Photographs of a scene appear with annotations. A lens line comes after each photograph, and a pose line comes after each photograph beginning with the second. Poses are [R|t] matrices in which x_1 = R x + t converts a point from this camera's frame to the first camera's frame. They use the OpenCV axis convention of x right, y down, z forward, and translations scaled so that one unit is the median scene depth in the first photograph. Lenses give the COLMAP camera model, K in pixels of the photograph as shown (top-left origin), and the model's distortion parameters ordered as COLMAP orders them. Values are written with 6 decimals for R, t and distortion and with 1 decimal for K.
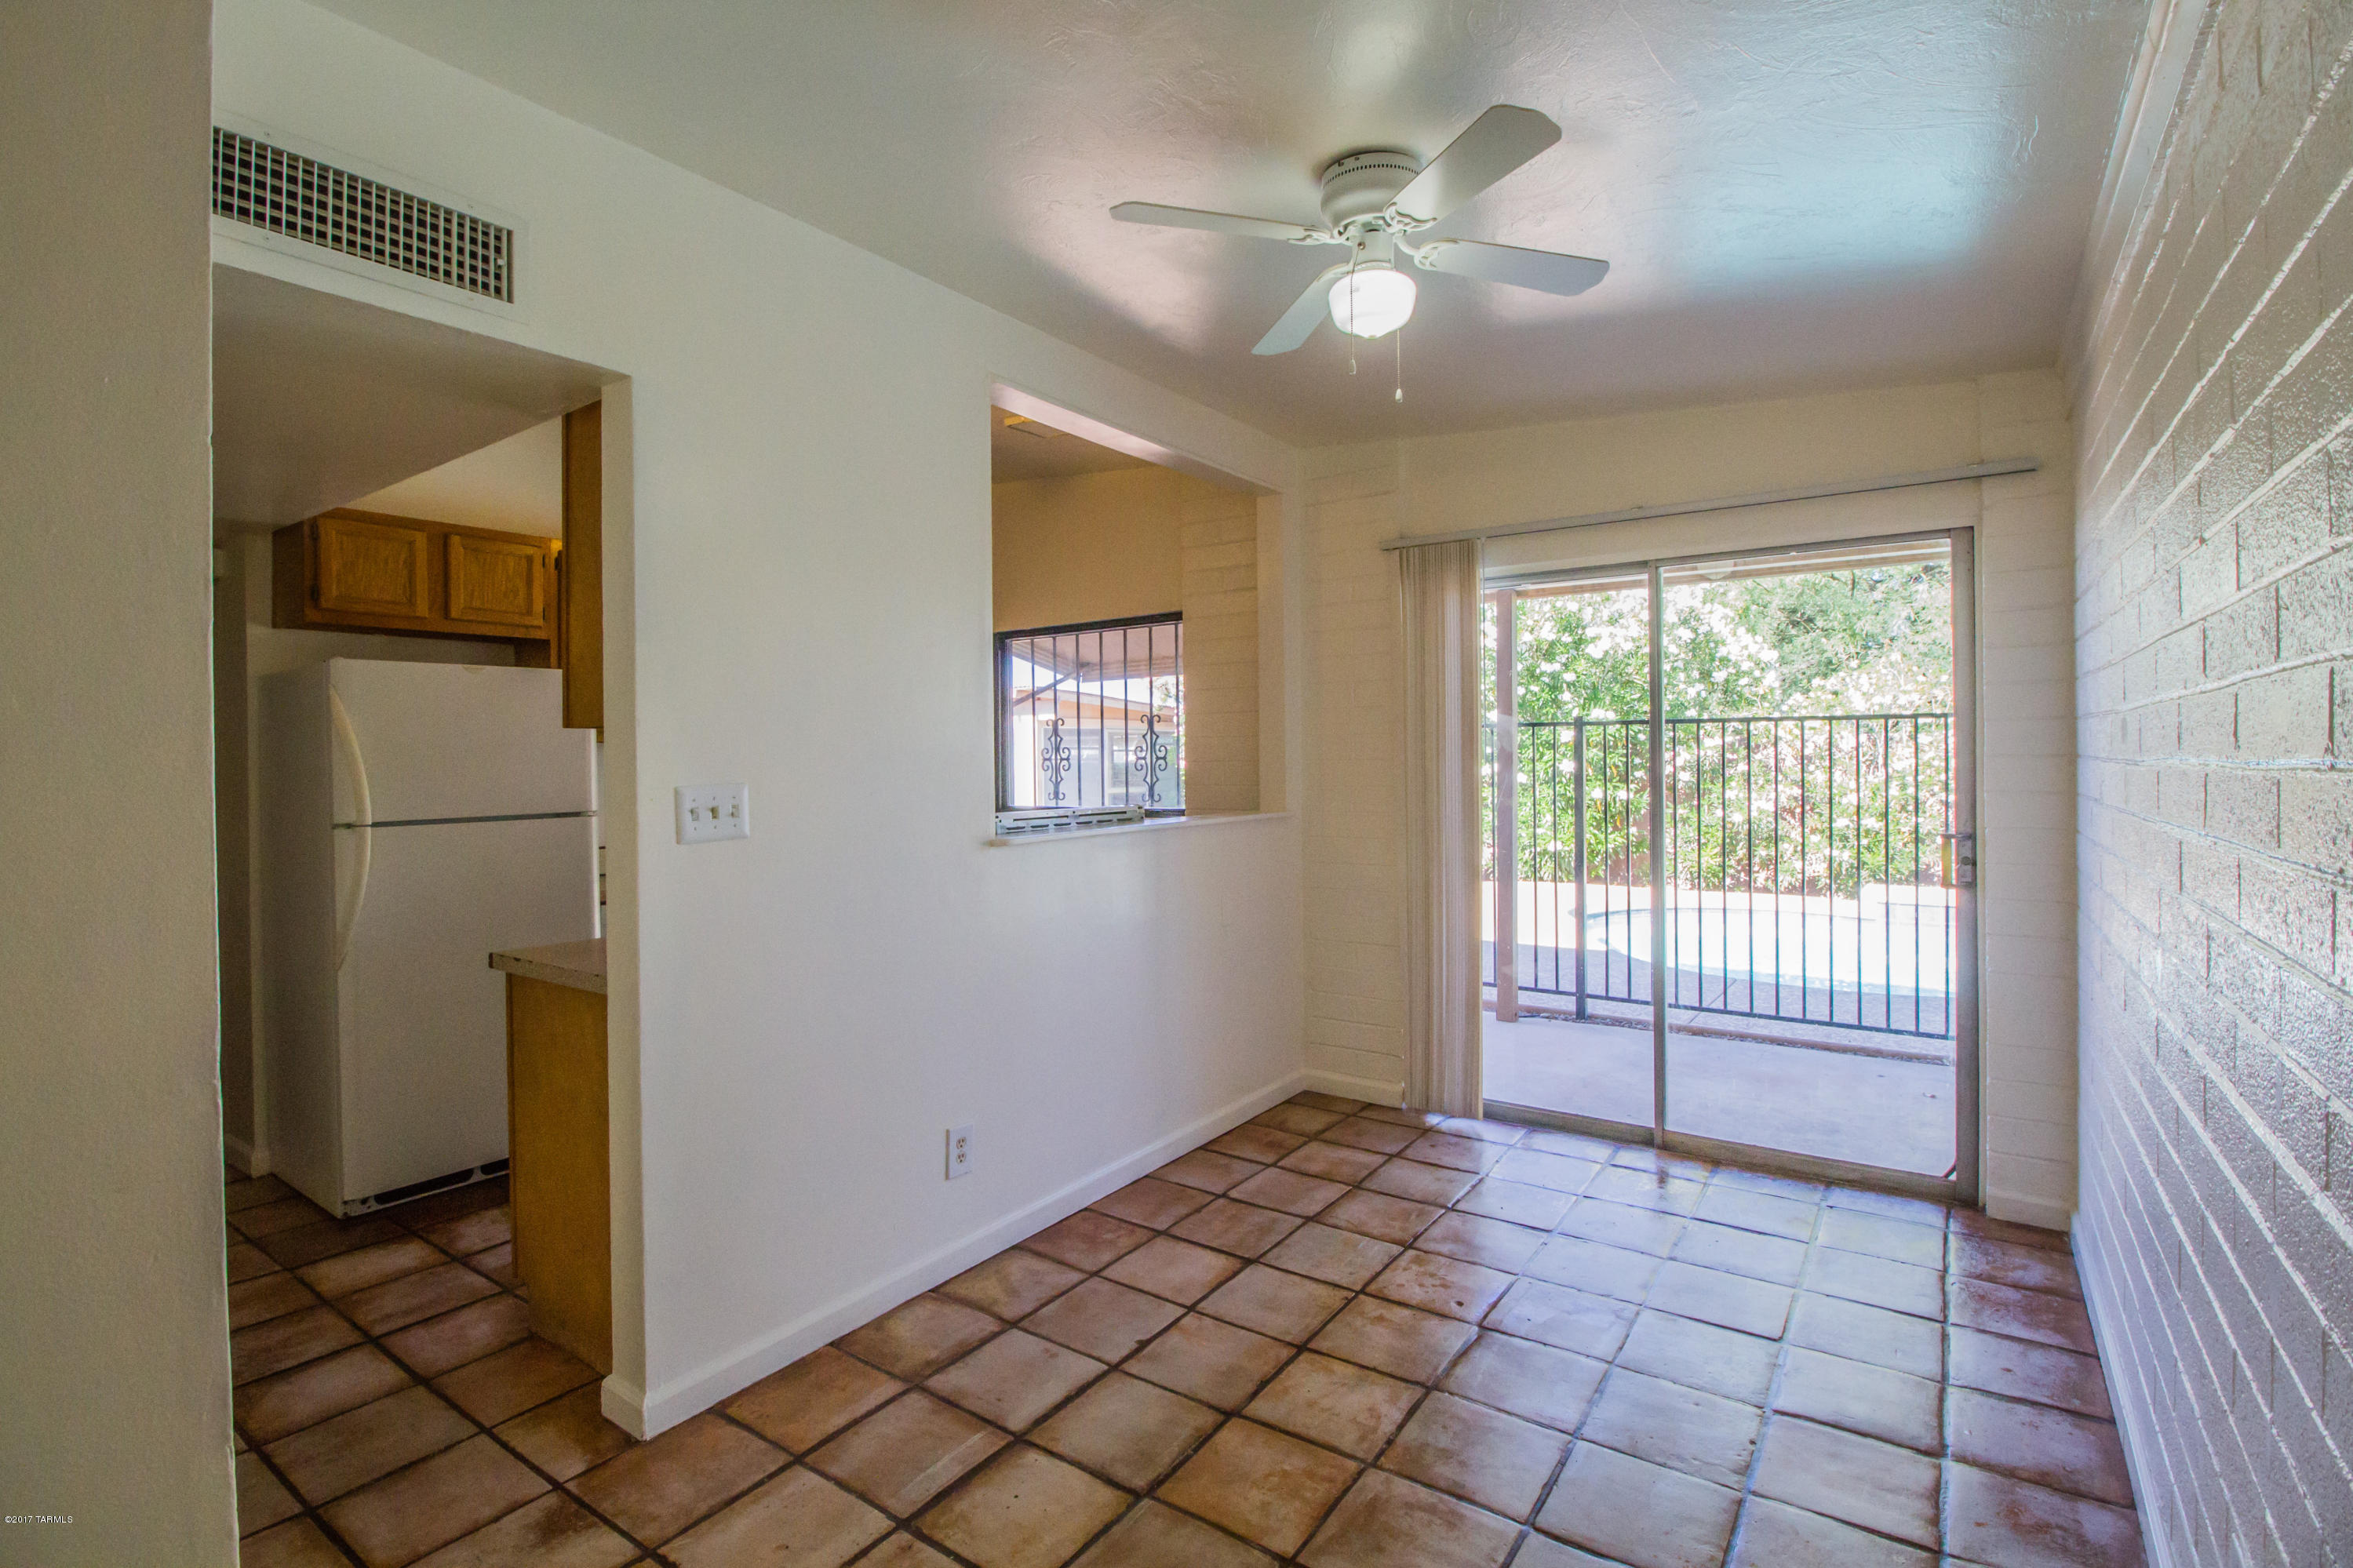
lens RADIAL K [[1100.7, 0, 1176.5], [0, 1100.7, 784.0], [0, 0, 1]] dist [0.011377, -0.015883]
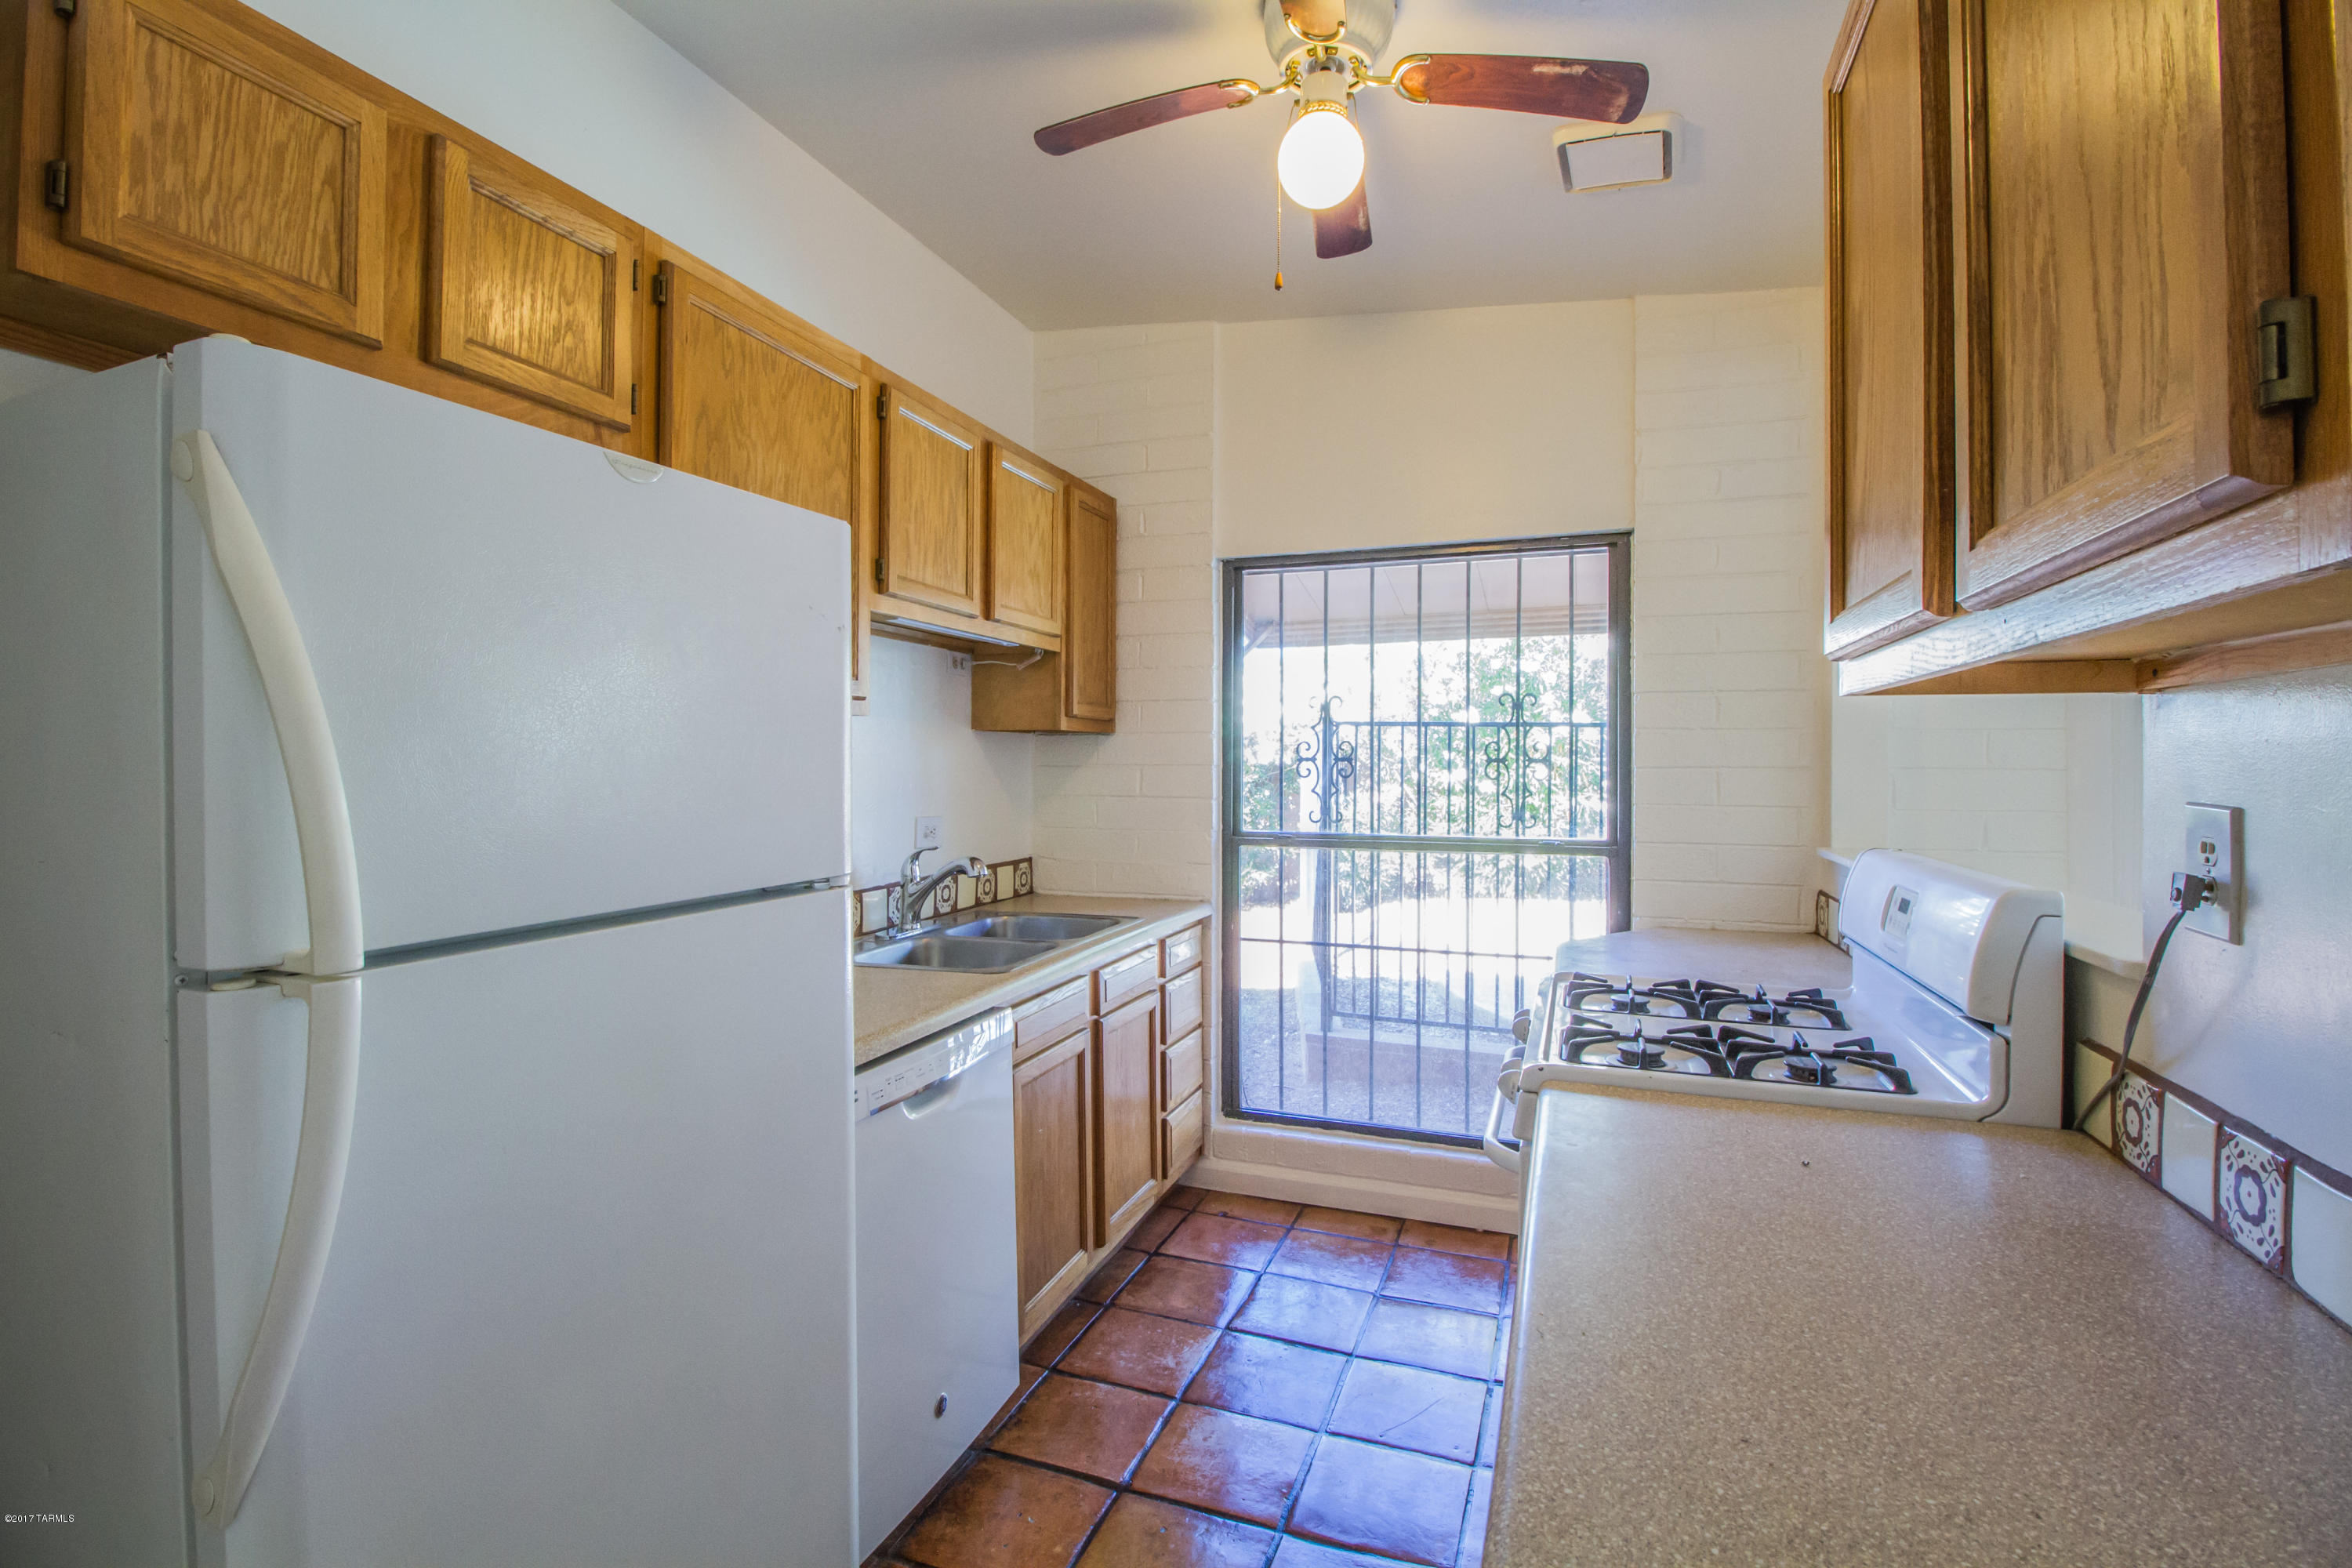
lens RADIAL K [[1100.4, 0, 1176.0], [0, 1100.4, 784.0], [0, 0, 1]] dist [0.011377, -0.015883]
pose [[0.966532, 0.005531, 0.256485, -0.528378], [-0.003163, 0.999948, -0.009644, -0.004385], [-0.256526, 0.008510, 0.966500, 0.595270]]
